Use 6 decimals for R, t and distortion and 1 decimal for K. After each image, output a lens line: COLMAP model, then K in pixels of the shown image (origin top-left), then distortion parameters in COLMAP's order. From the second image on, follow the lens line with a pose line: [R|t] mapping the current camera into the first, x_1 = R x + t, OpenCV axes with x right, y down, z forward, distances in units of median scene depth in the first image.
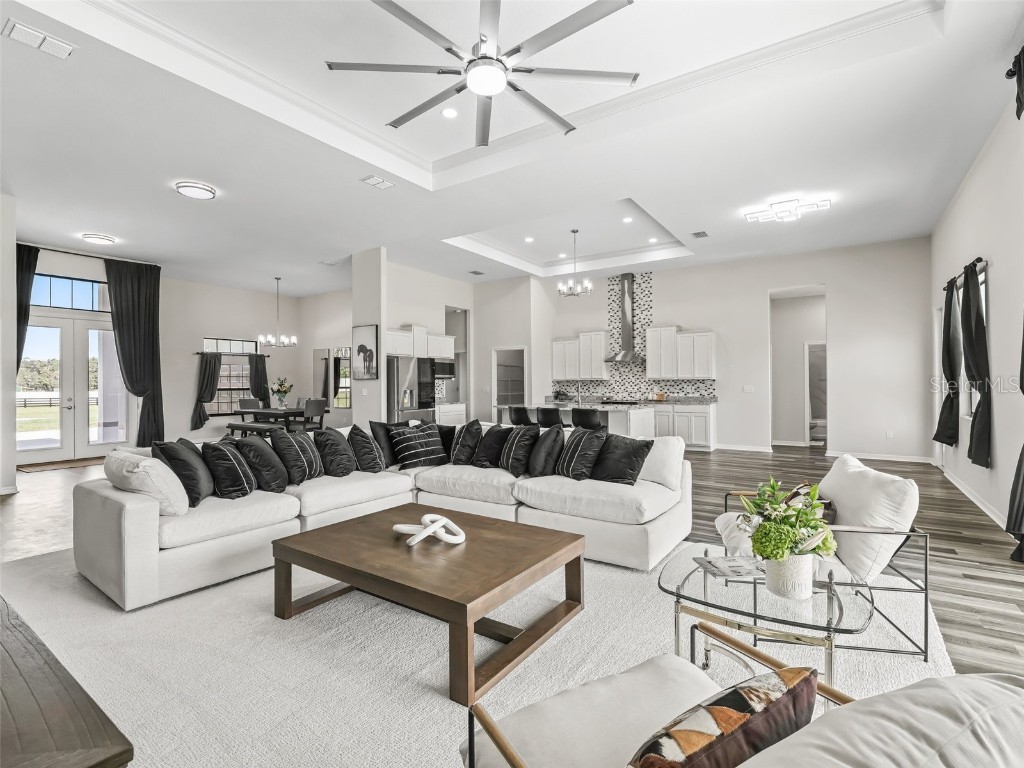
lens RADIAL K [[488.1, 0, 512.0], [0, 488.1, 384.0], [0, 0, 1]] dist [-0.002058, -0.000121]
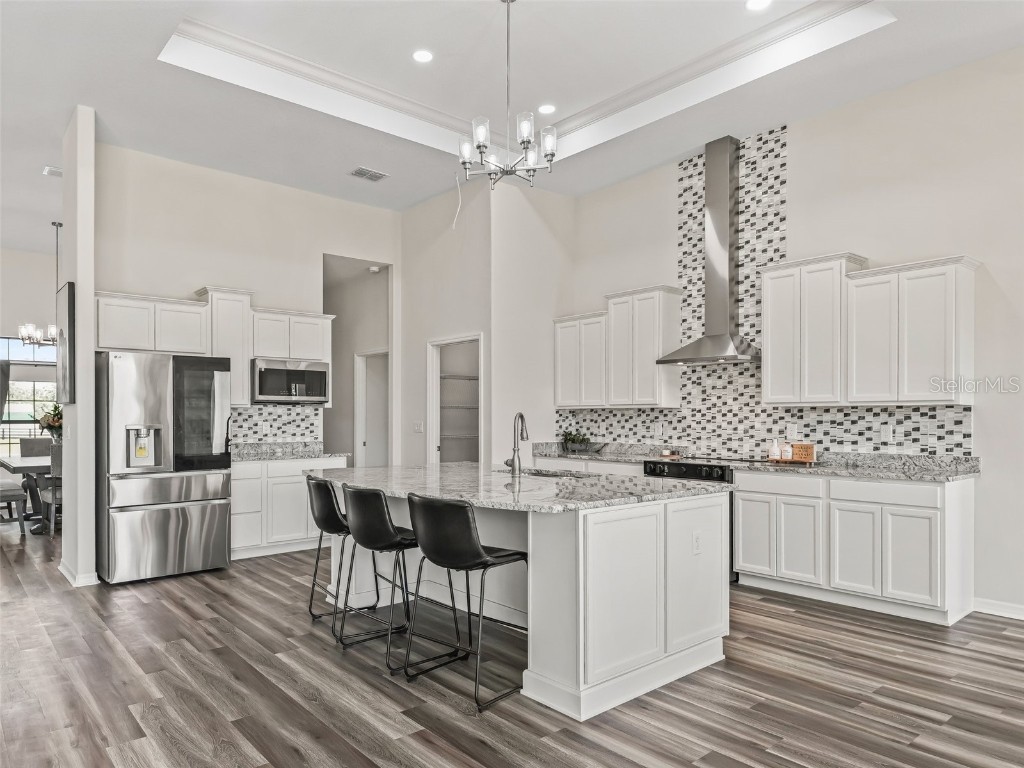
lens RADIAL K [[665.5, 0, 468.7], [0, 665.5, 421.2], [0, 0, 1]] dist [0.013364, -0.002091]
pose [[0.955741, 0.008561, -0.294085, 0.209419], [-0.006468, 0.999946, 0.008088, -0.000289], [0.294138, -0.005827, 0.955745, 0.432386]]
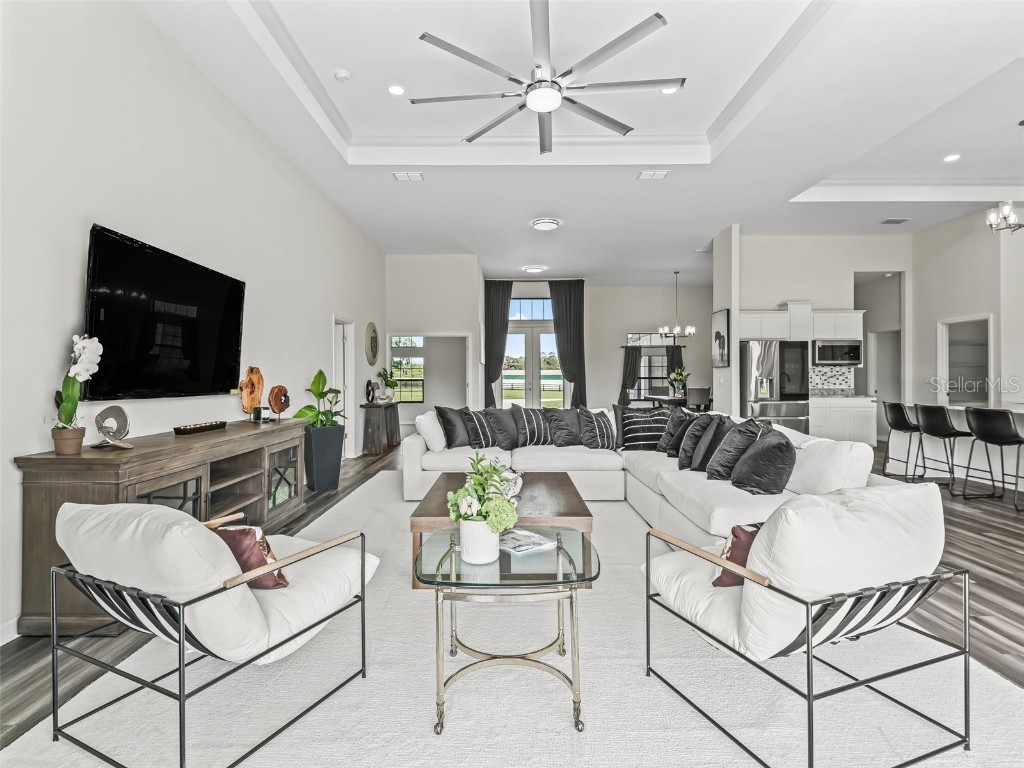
lens RADIAL K [[524.7, 0, 511.6], [0, 524.7, 378.1], [0, 0, 1]] dist [0.017588, -0.000140]
pose [[0.569412, 0.004149, -0.822042, 0.263509], [-0.000341, 0.999988, 0.004811, 0.005975], [0.822052, -0.002459, 0.569407, 0.068337]]
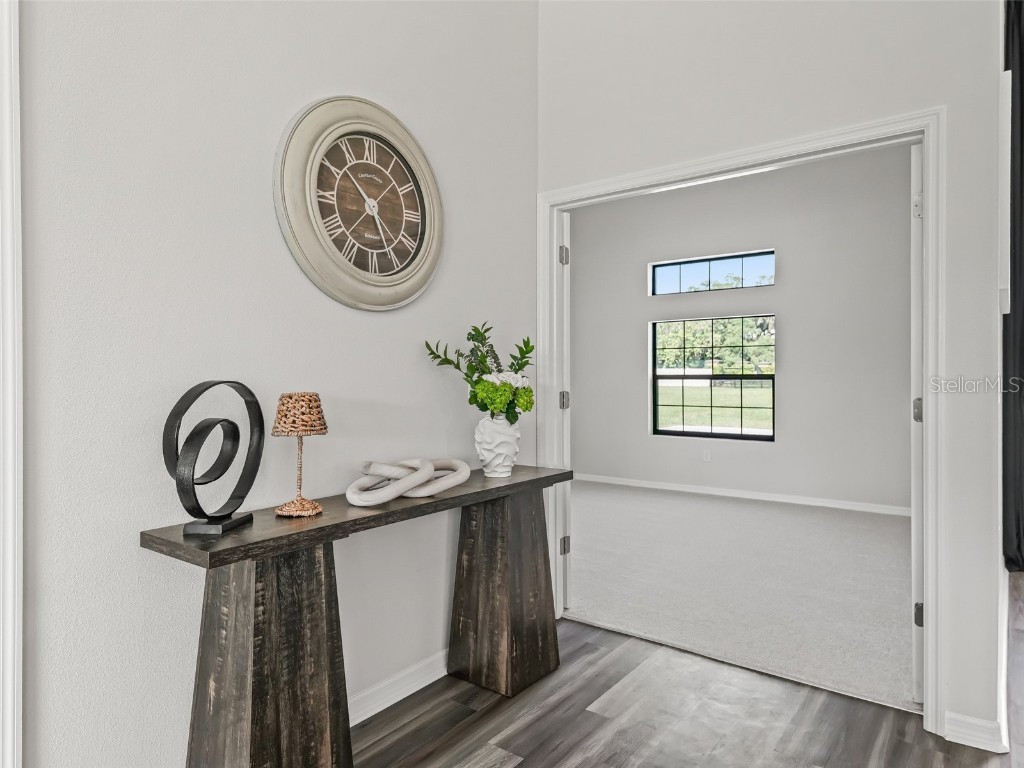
lens RADIAL K [[641.1, 0, 514.3], [0, 641.1, 379.7], [0, 0, 1]] dist [0.037406, -0.000255]
pose [[-0.047143, 0.013370, -0.998799, -0.388883], [0.003215, 0.999907, 0.013233, 0.010608], [0.998883, -0.002588, -0.047181, 0.448348]]
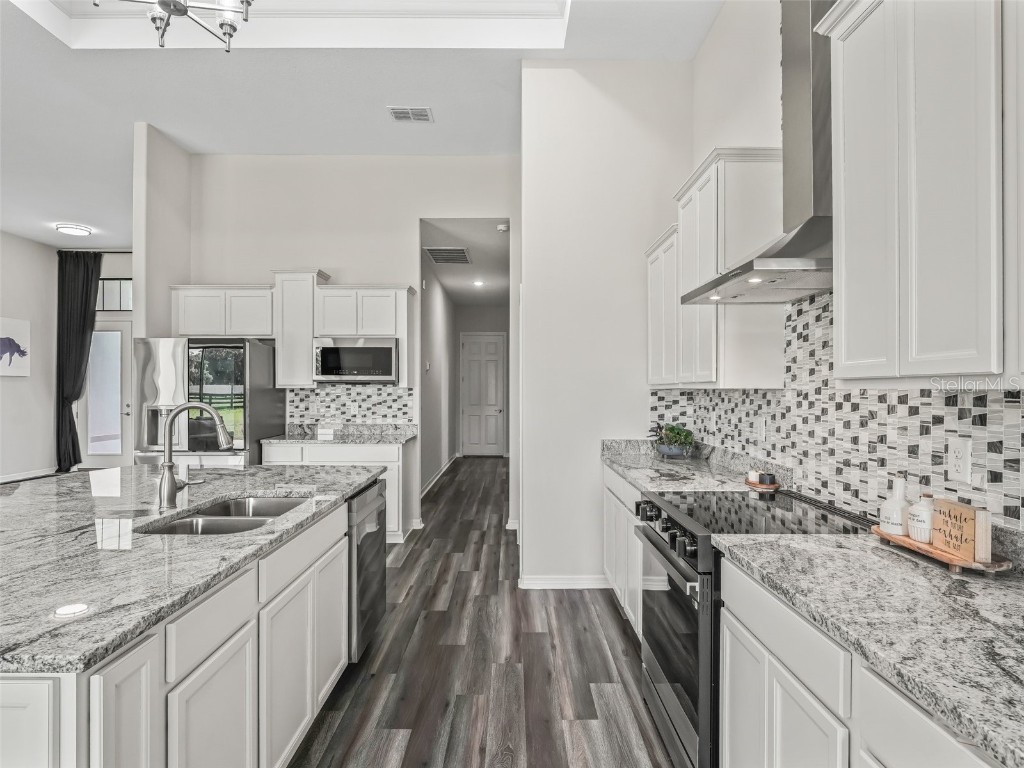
lens RADIAL K [[570.2, 0, 510.8], [0, 570.2, 387.5], [0, 0, 1]] dist [-0.002544, -0.000250]
pose [[0.555636, 0.004925, -0.831411, 0.361227], [-0.007008, 0.999975, 0.001240, -0.008901], [0.831396, 0.005138, 0.555657, 0.826168]]
